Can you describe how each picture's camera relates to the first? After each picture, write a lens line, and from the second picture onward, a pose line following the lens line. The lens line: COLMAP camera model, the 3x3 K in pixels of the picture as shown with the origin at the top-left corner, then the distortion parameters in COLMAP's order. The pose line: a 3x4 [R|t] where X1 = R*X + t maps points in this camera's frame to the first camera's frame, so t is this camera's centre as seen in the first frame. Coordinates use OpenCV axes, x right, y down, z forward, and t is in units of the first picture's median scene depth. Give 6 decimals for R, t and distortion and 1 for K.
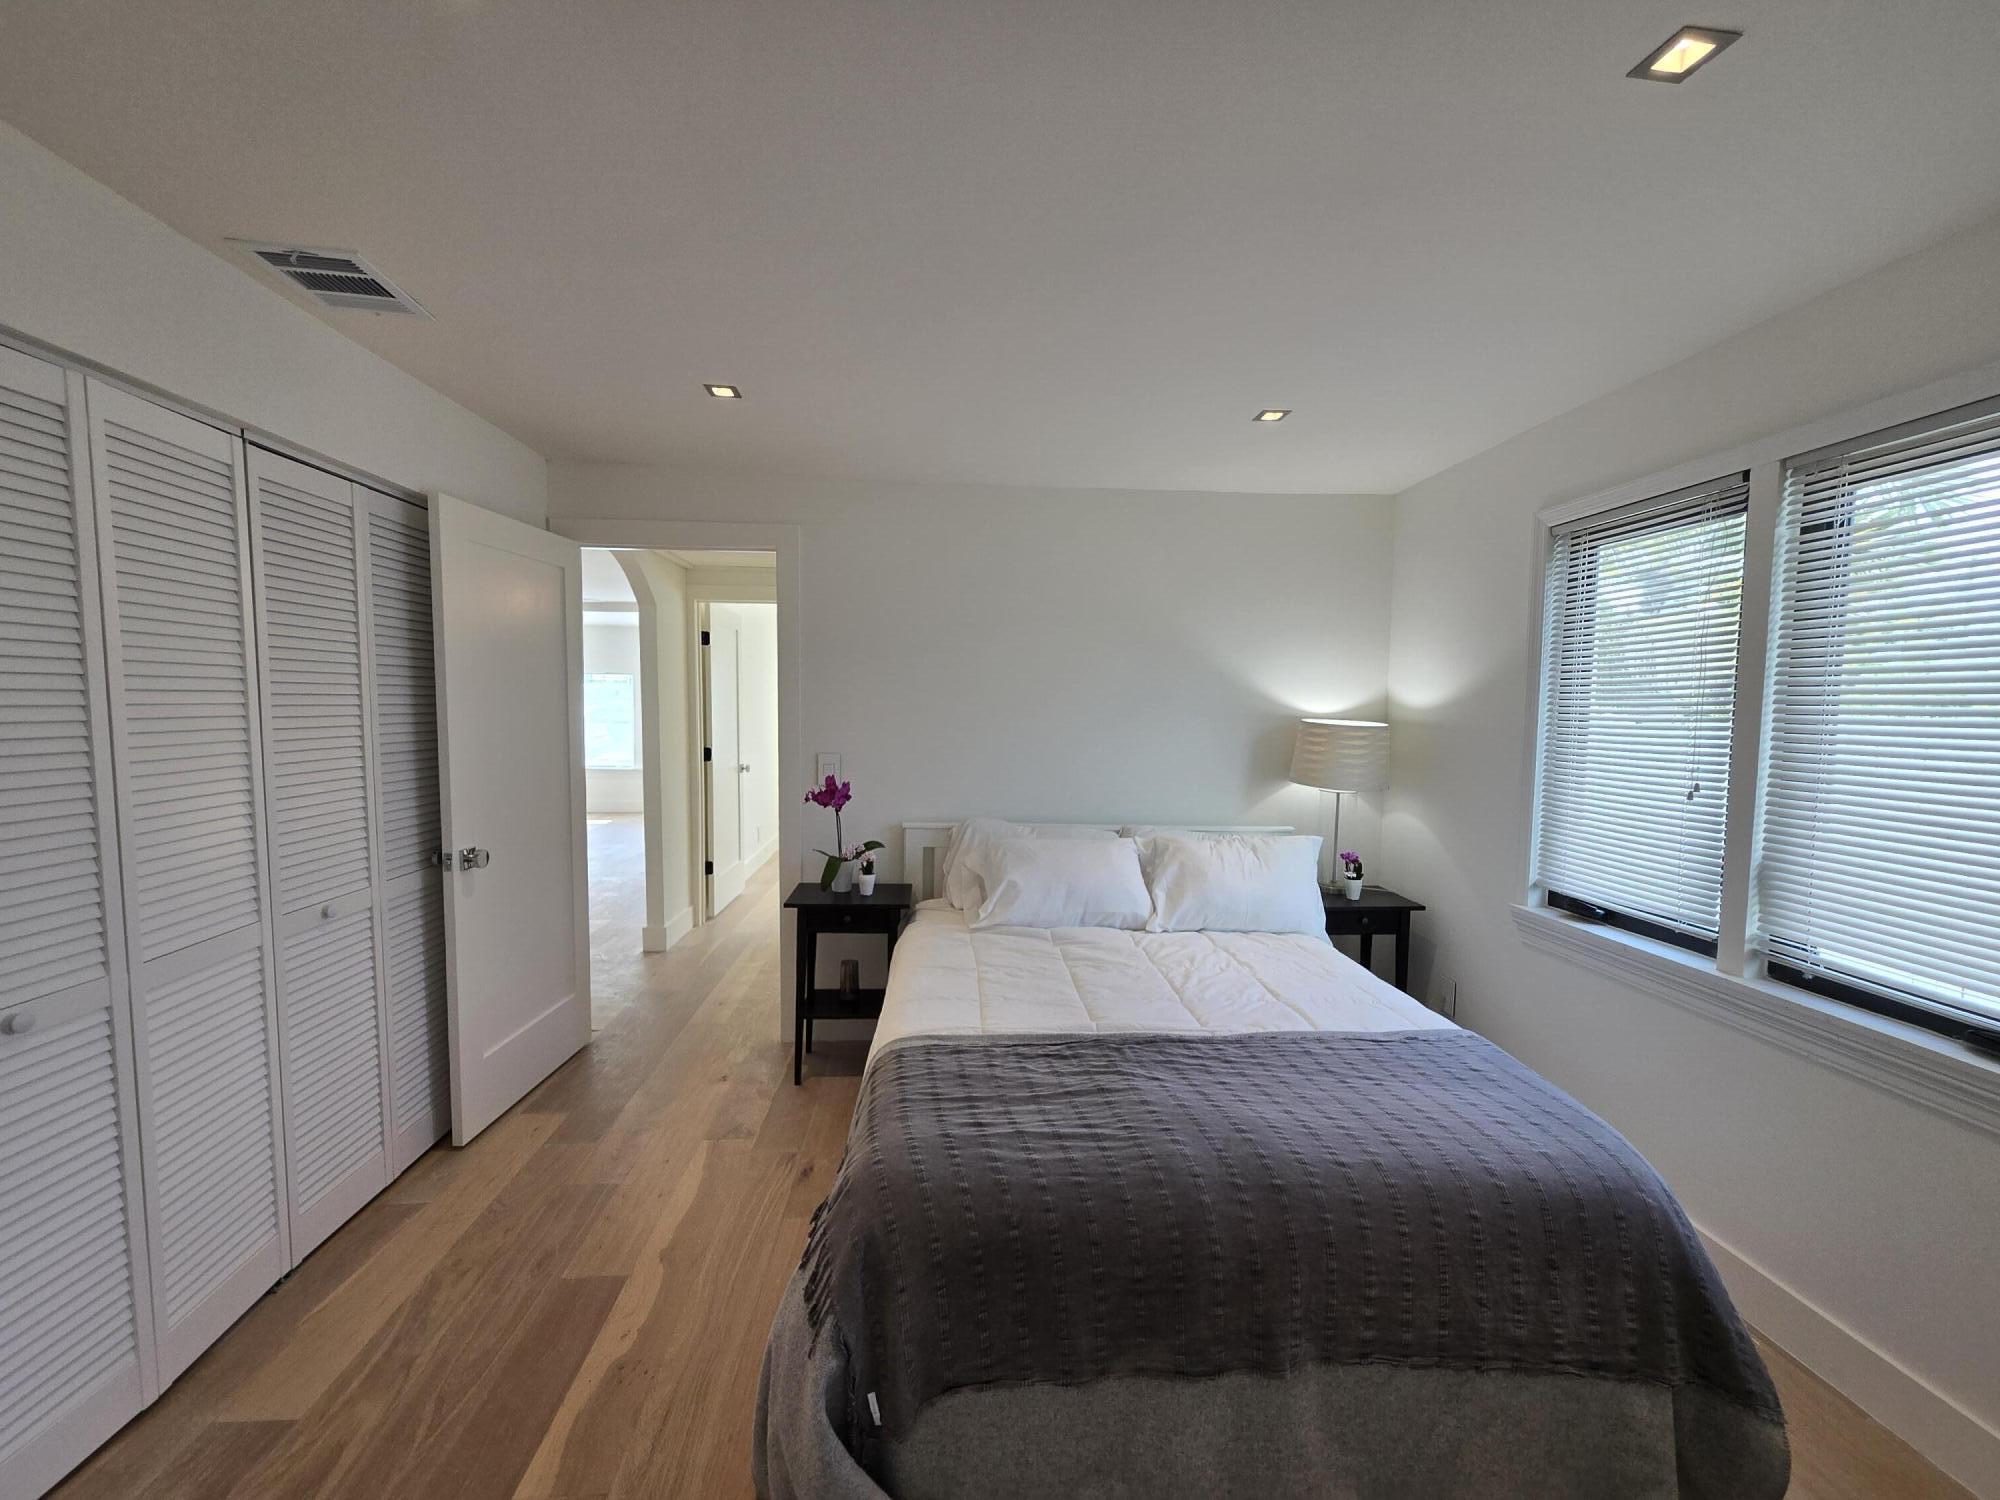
lens RADIAL K [[816.8, 0, 998.2], [0, 816.8, 758.8], [0, 0, 1]] dist [-0.001111, 0.001110]
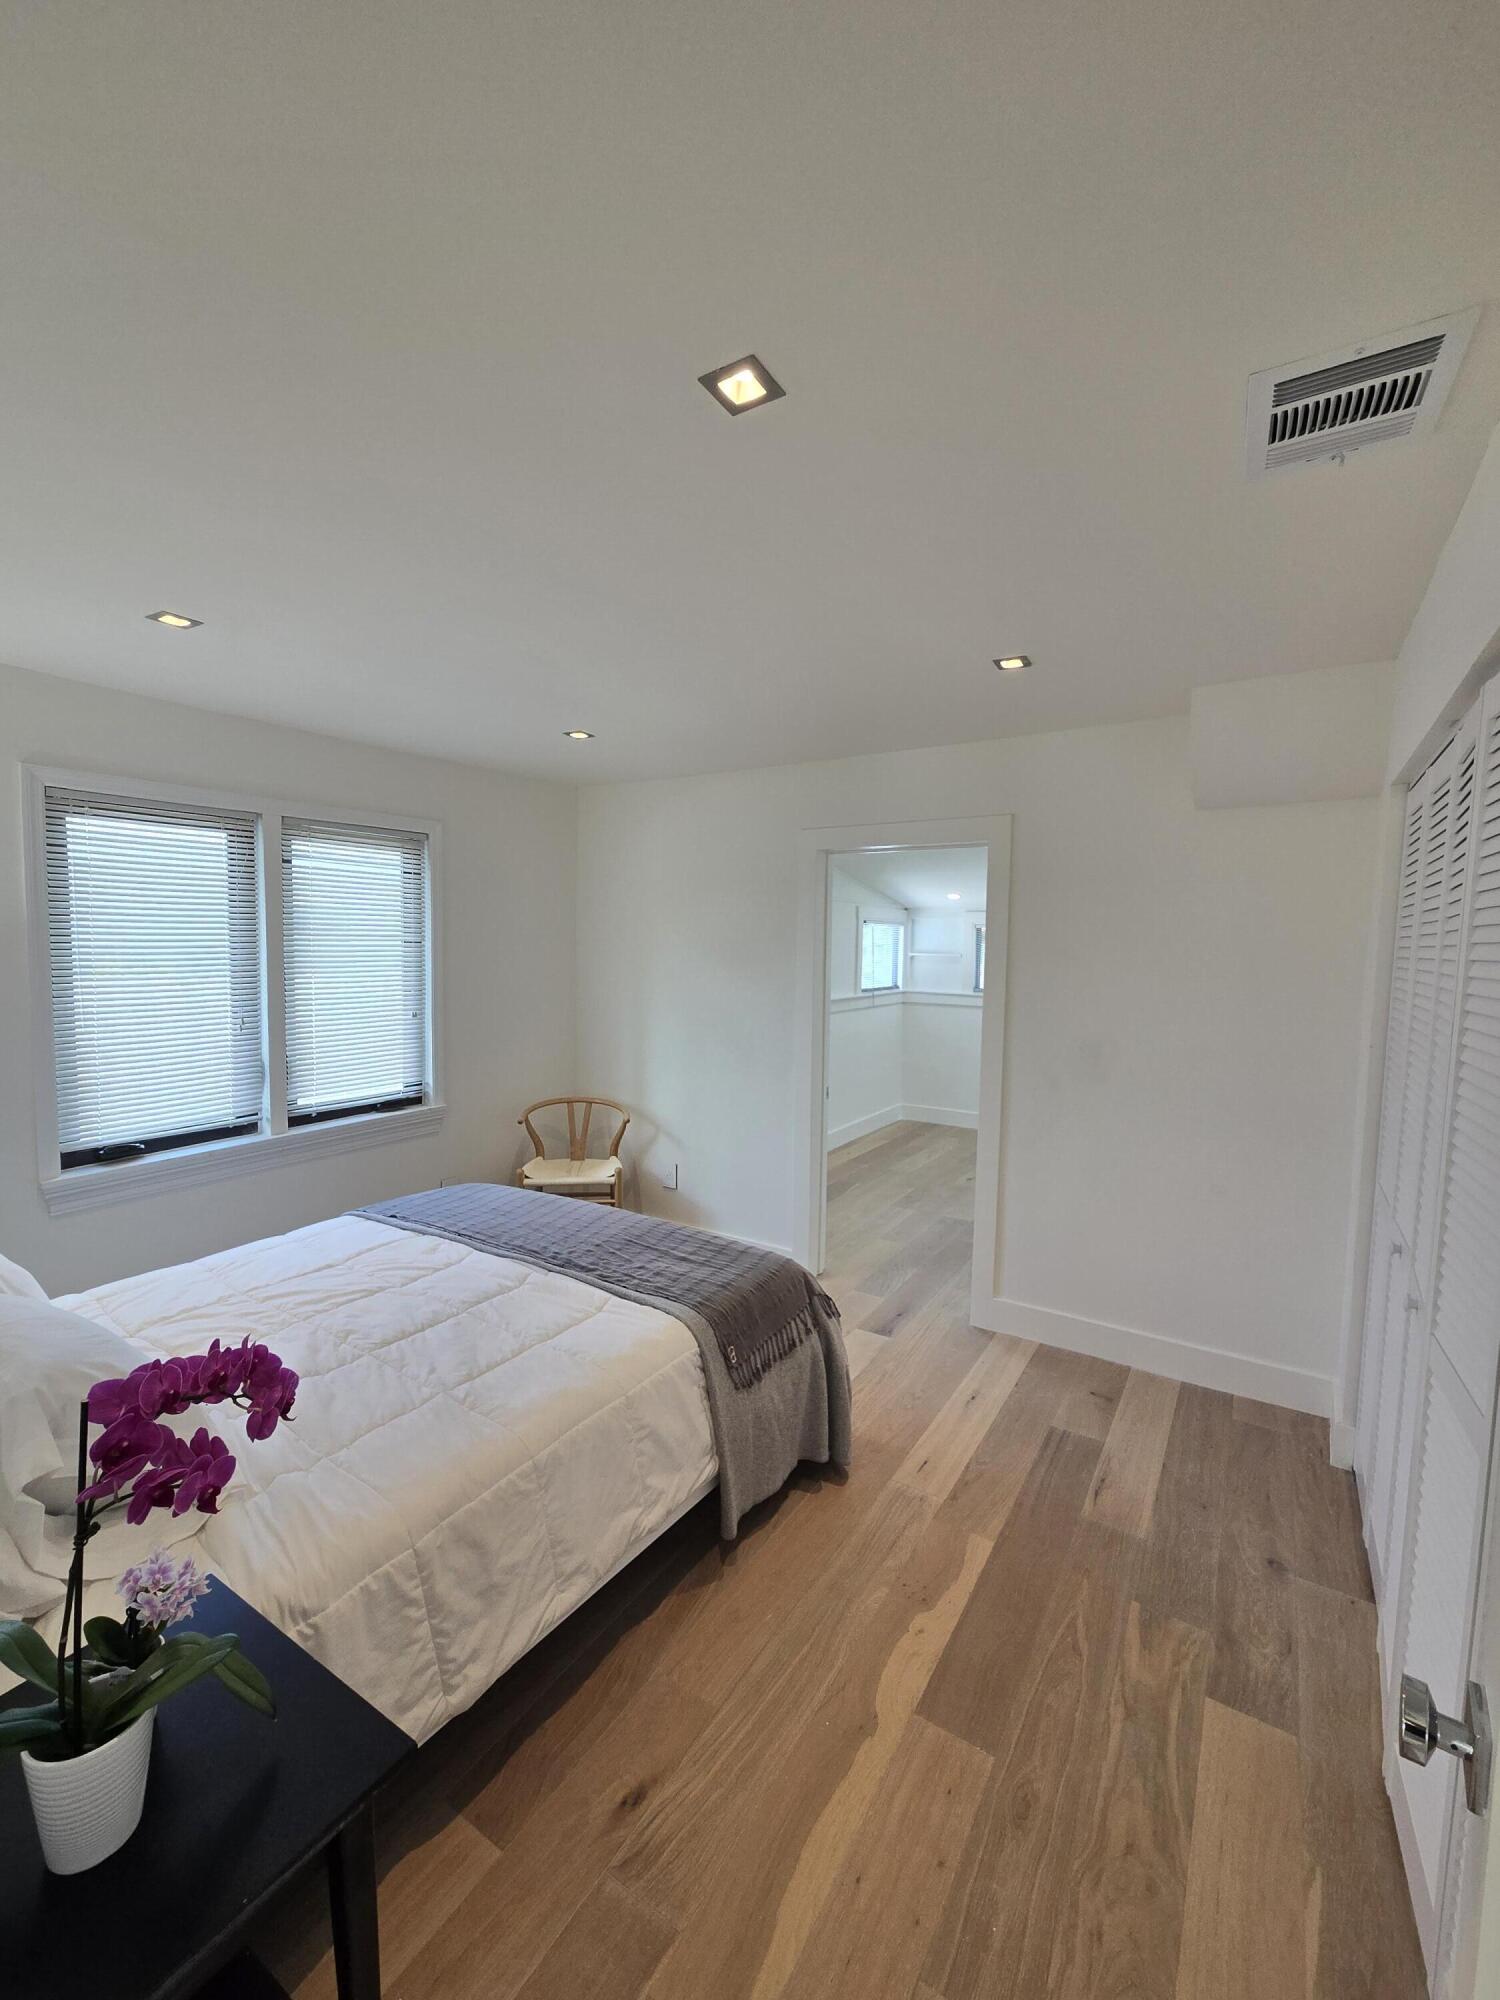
lens RADIAL K [[816.8, 0, 742.3], [0, 816.8, 1001.5], [0, 0, 1]] dist [-0.001111, 0.001110]
pose [[-0.778250, -0.073729, 0.623611, -0.761049], [0.019315, 0.989803, 0.141127, -0.194147], [-0.627657, 0.121877, -0.768890, 1.611035]]
